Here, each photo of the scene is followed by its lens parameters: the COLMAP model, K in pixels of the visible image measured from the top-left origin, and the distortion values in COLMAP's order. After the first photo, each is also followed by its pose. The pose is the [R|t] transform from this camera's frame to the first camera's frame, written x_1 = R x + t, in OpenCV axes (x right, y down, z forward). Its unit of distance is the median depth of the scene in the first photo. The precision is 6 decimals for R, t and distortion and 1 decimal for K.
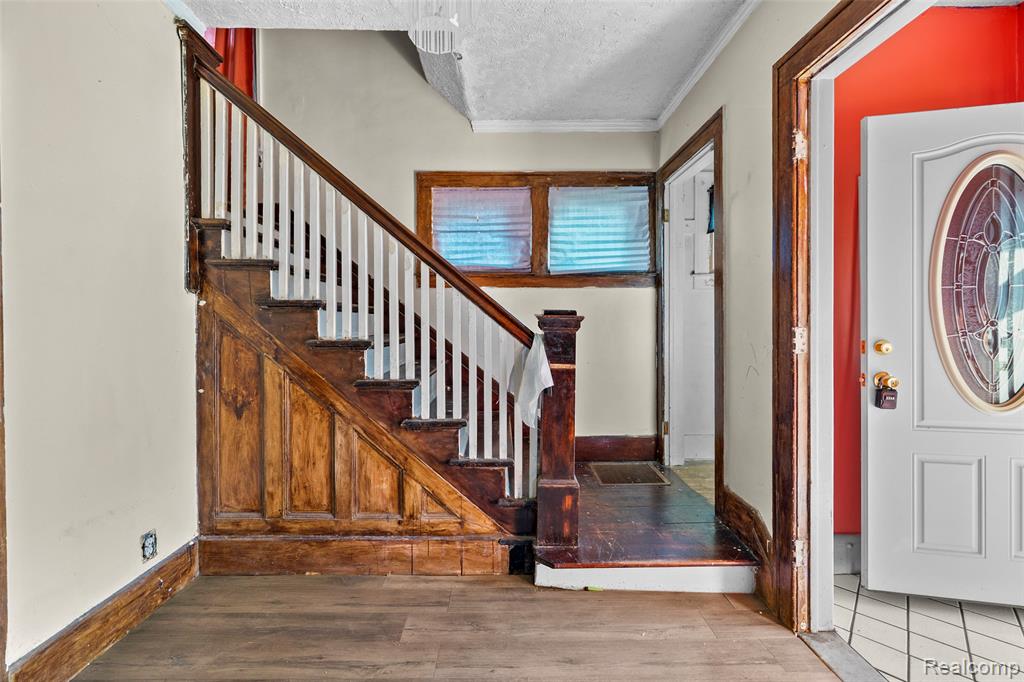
lens RADIAL K [[421.8, 0, 508.0], [0, 421.8, 328.7], [0, 0, 1]] dist [-0.001497, 0.000244]
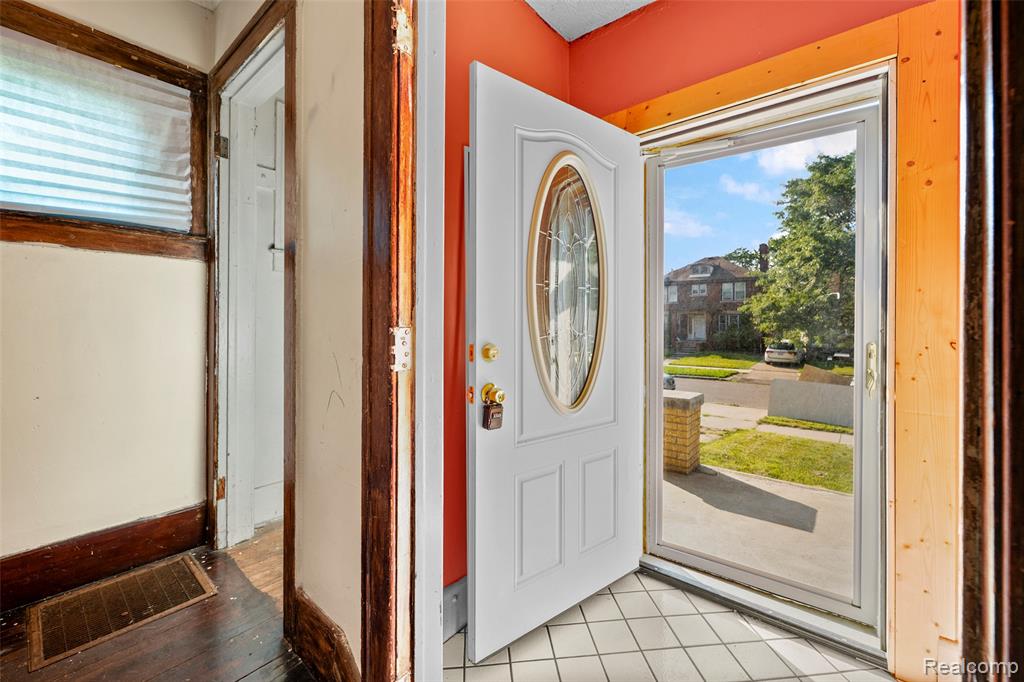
lens RADIAL K [[421.8, 0, 508.0], [0, 421.8, 328.7], [0, 0, 1]] dist [-0.001497, 0.000244]
pose [[0.666980, 0.002365, 0.745072, 0.312320], [-0.004081, 0.999992, 0.000479, -0.002509], [-0.745064, -0.003360, 0.666984, 0.437748]]
